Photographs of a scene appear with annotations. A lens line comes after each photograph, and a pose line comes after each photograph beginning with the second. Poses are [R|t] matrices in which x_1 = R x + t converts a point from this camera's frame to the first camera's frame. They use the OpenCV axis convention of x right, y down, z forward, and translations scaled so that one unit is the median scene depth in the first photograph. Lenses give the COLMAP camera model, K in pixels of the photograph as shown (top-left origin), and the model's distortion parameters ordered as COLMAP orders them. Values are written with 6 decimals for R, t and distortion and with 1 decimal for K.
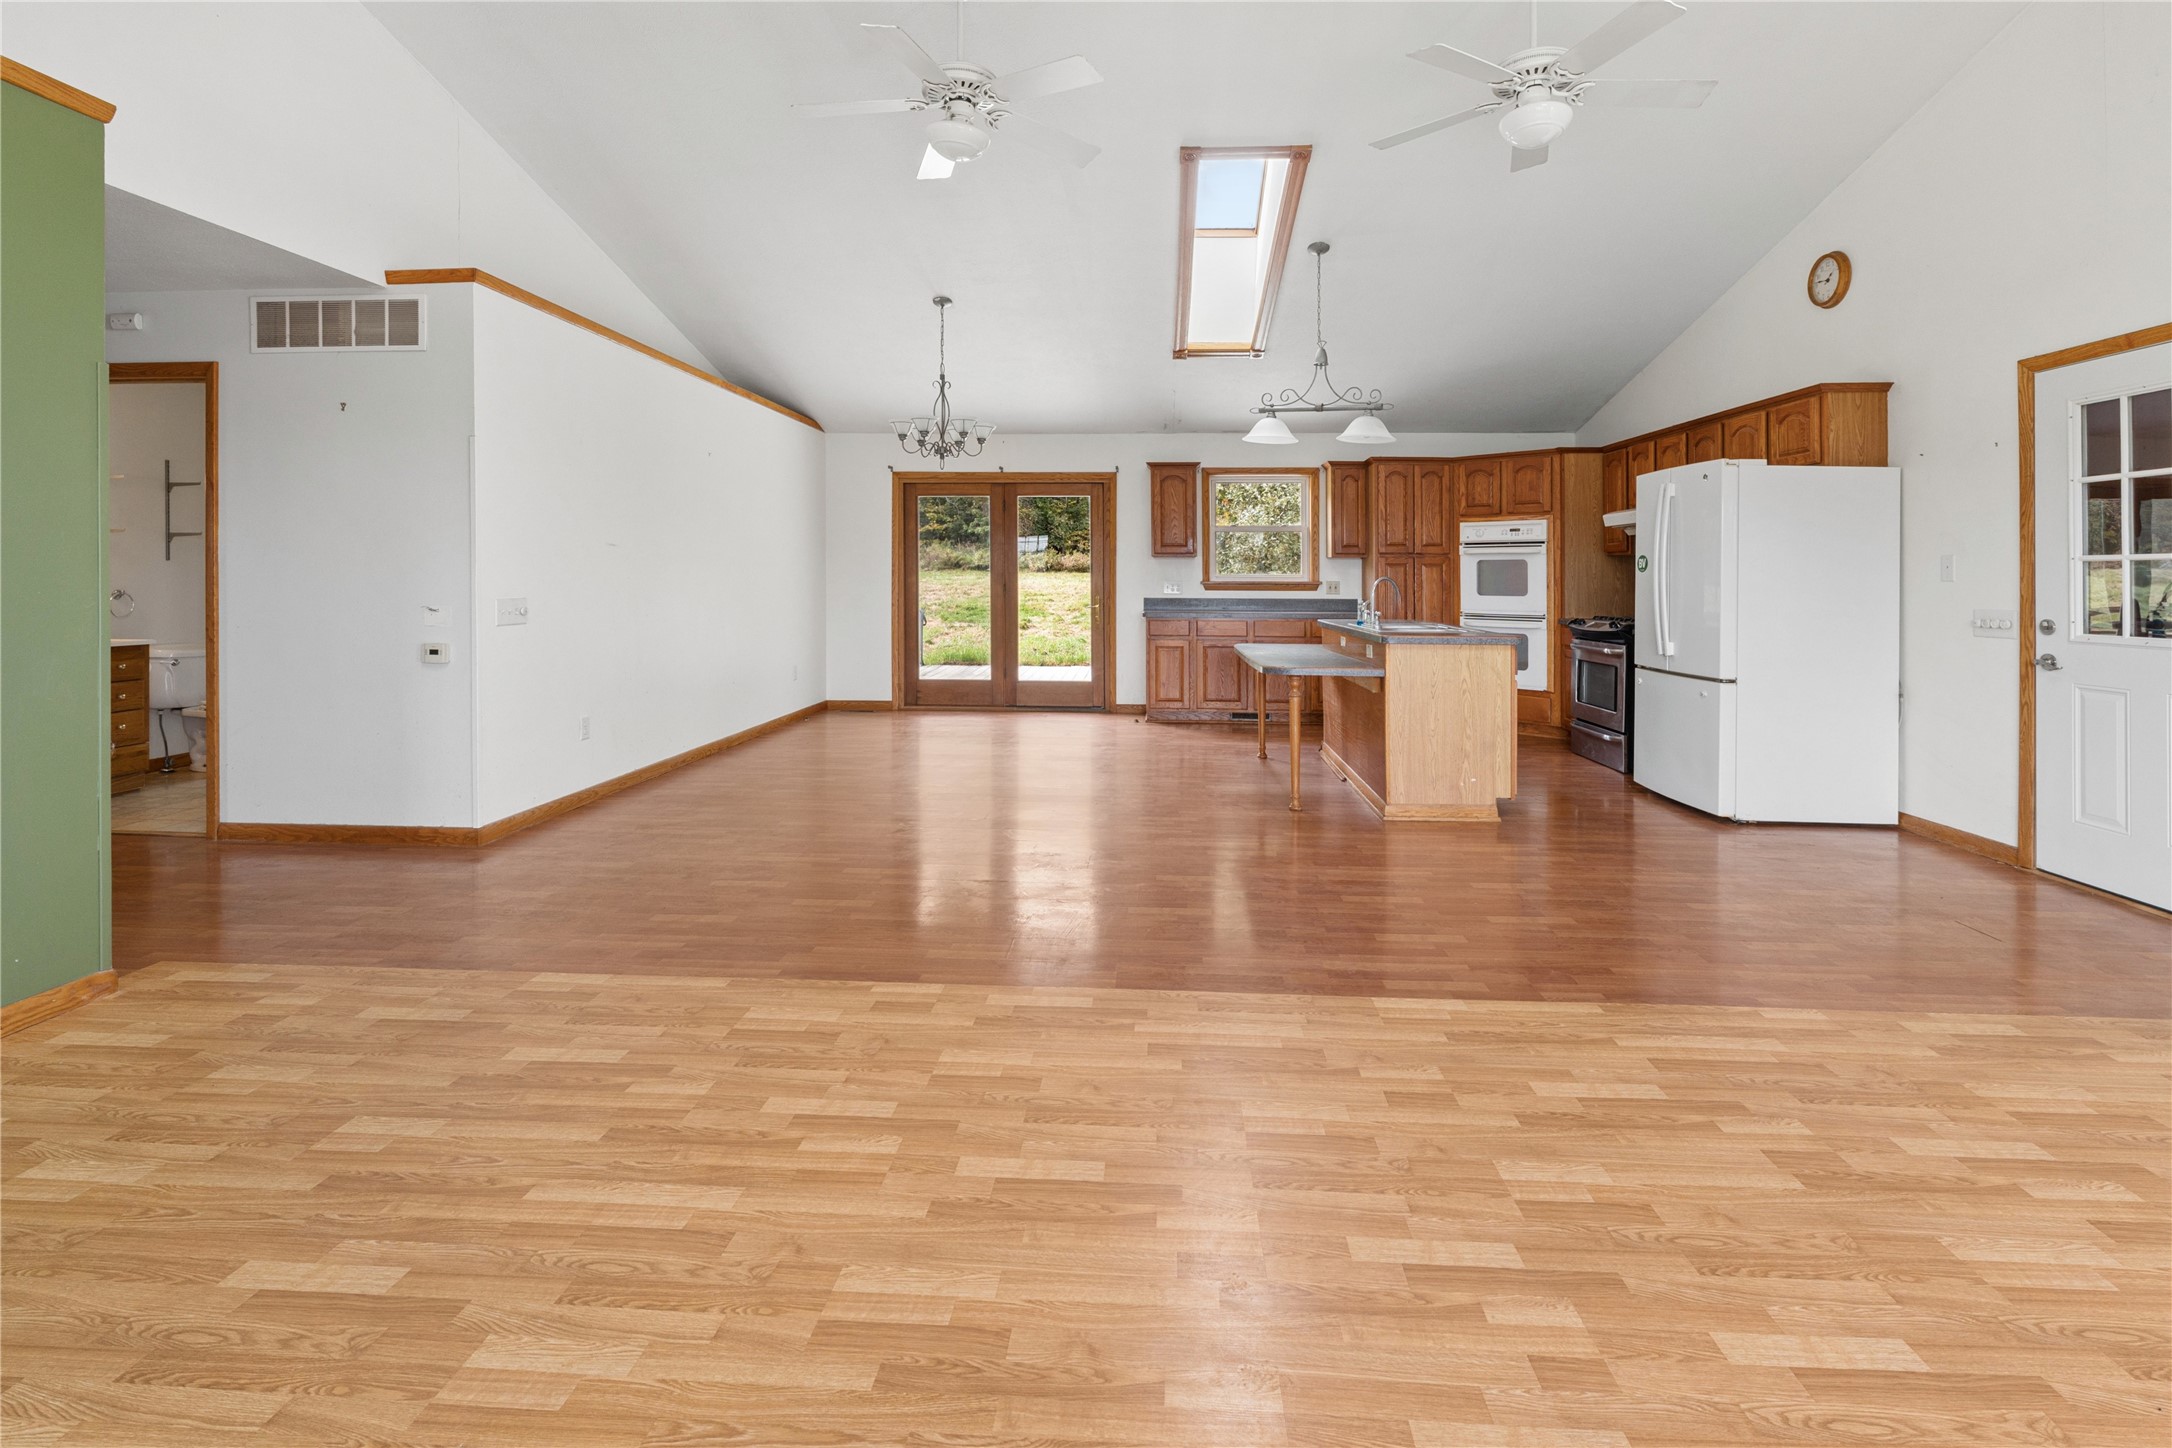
lens RADIAL K [[1003.8, 0, 1091.4], [0, 1003.8, 543.7], [0, 0, 1]] dist [-0.010831, -0.000095]
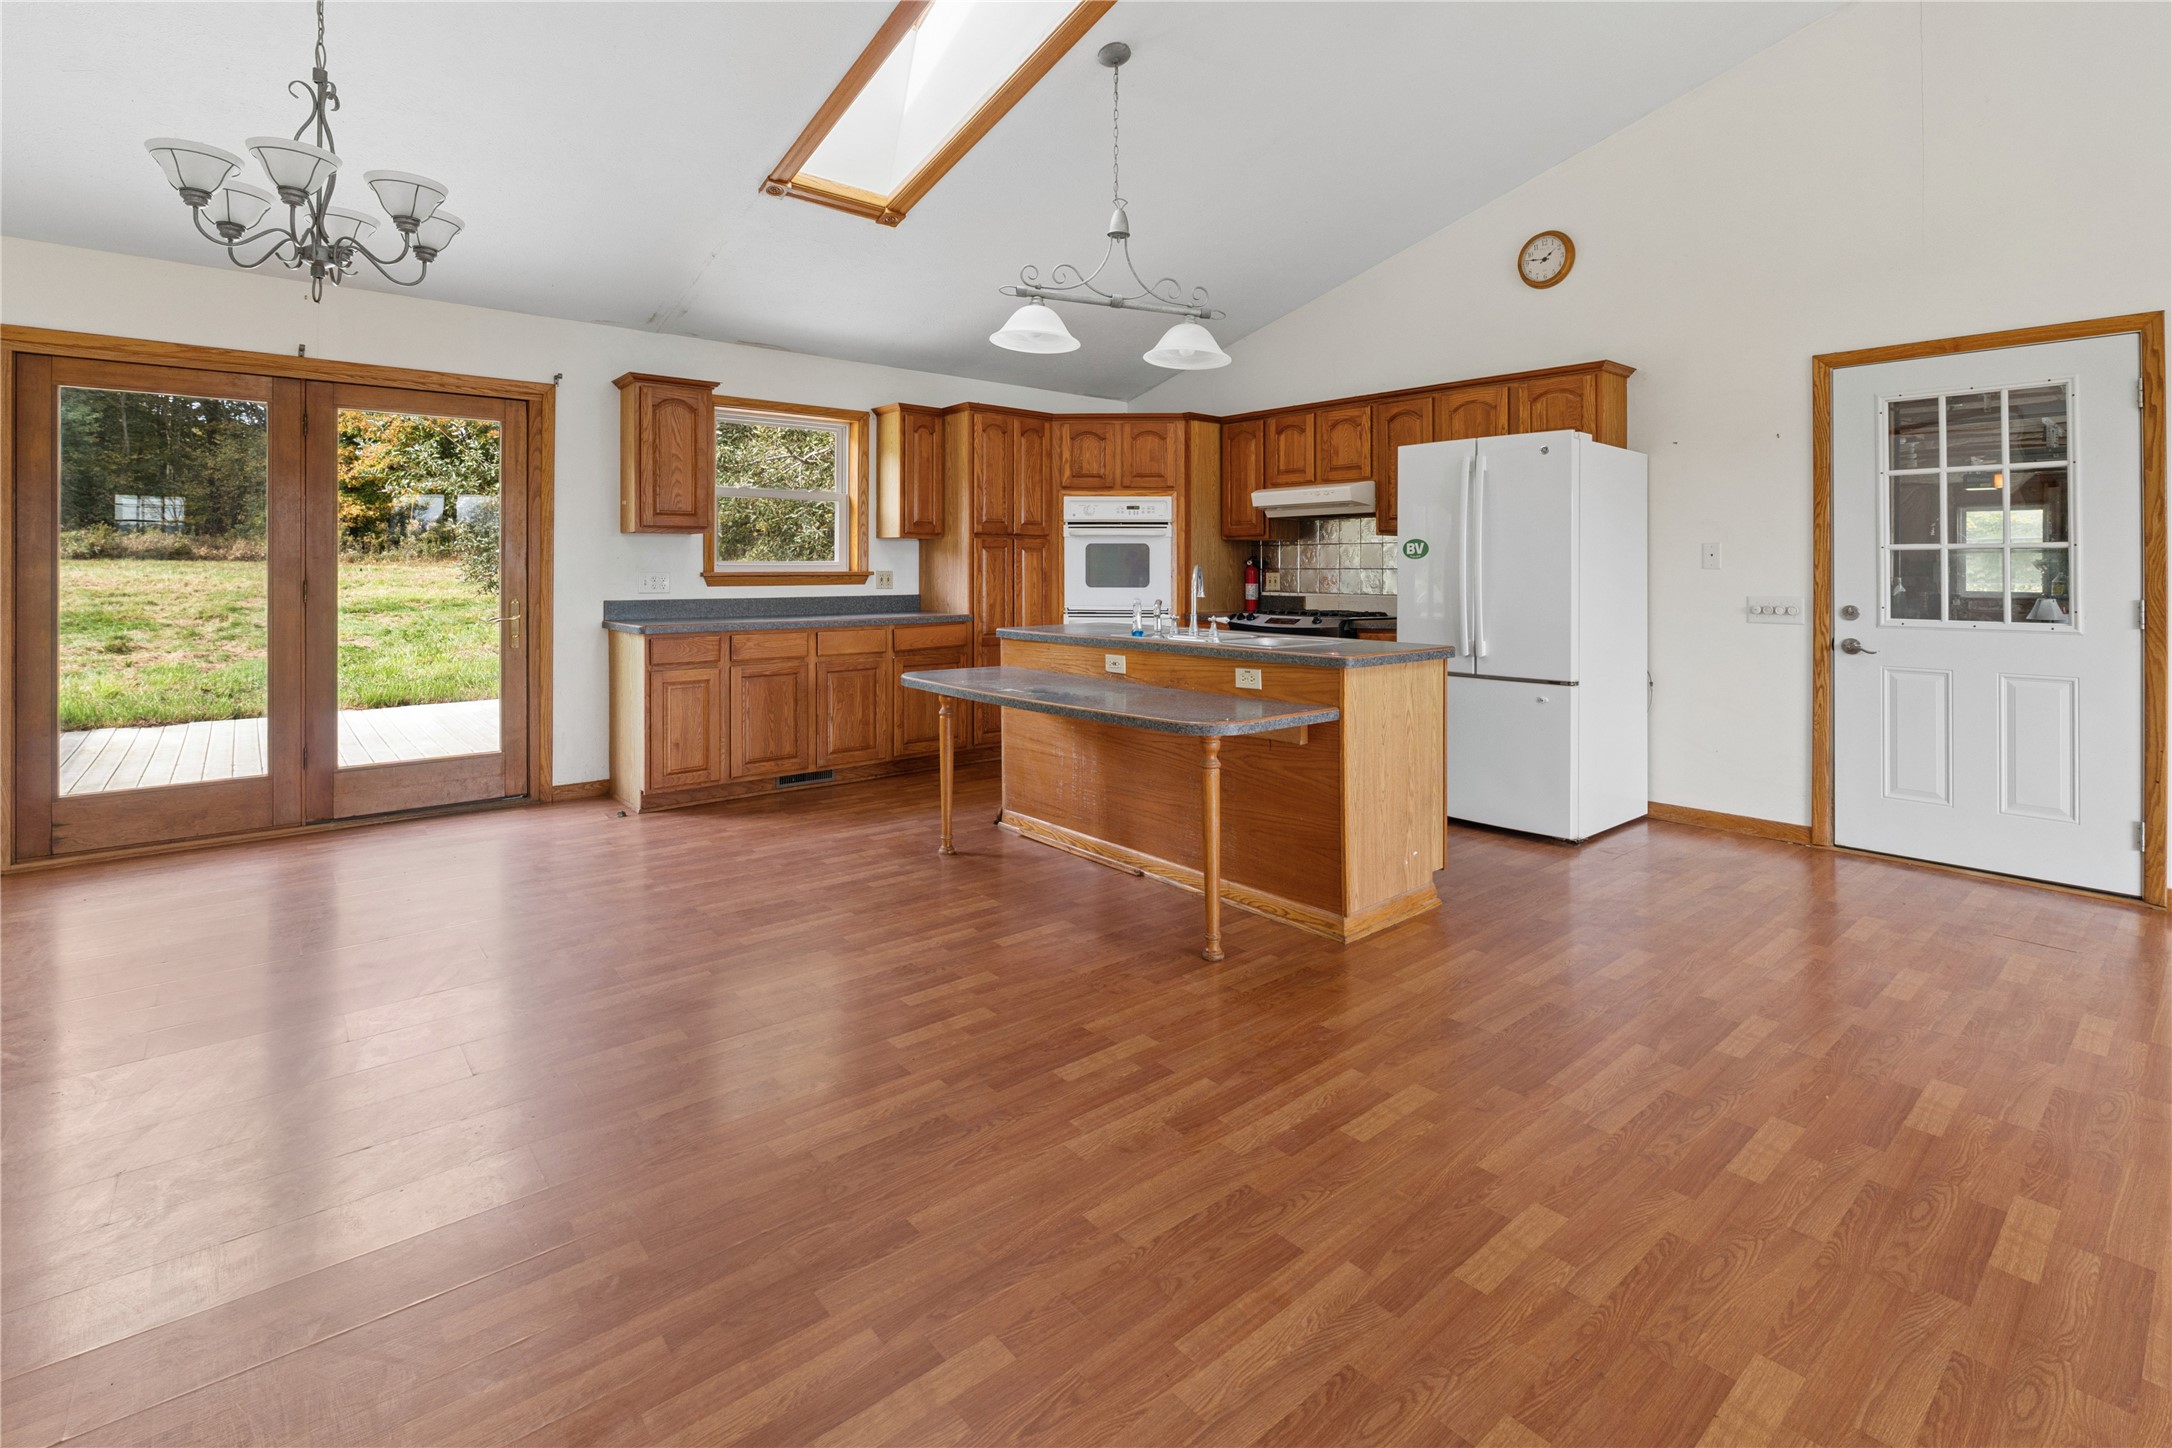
lens RADIAL K [[1003.8, 0, 1091.4], [0, 1003.8, 543.7], [0, 0, 1]] dist [-0.010831, -0.000095]
pose [[0.713776, 0.012687, 0.700259, -0.185237], [-0.022288, 0.999741, 0.004605, 0.013179], [-0.700019, -0.018895, 0.713874, 0.439937]]
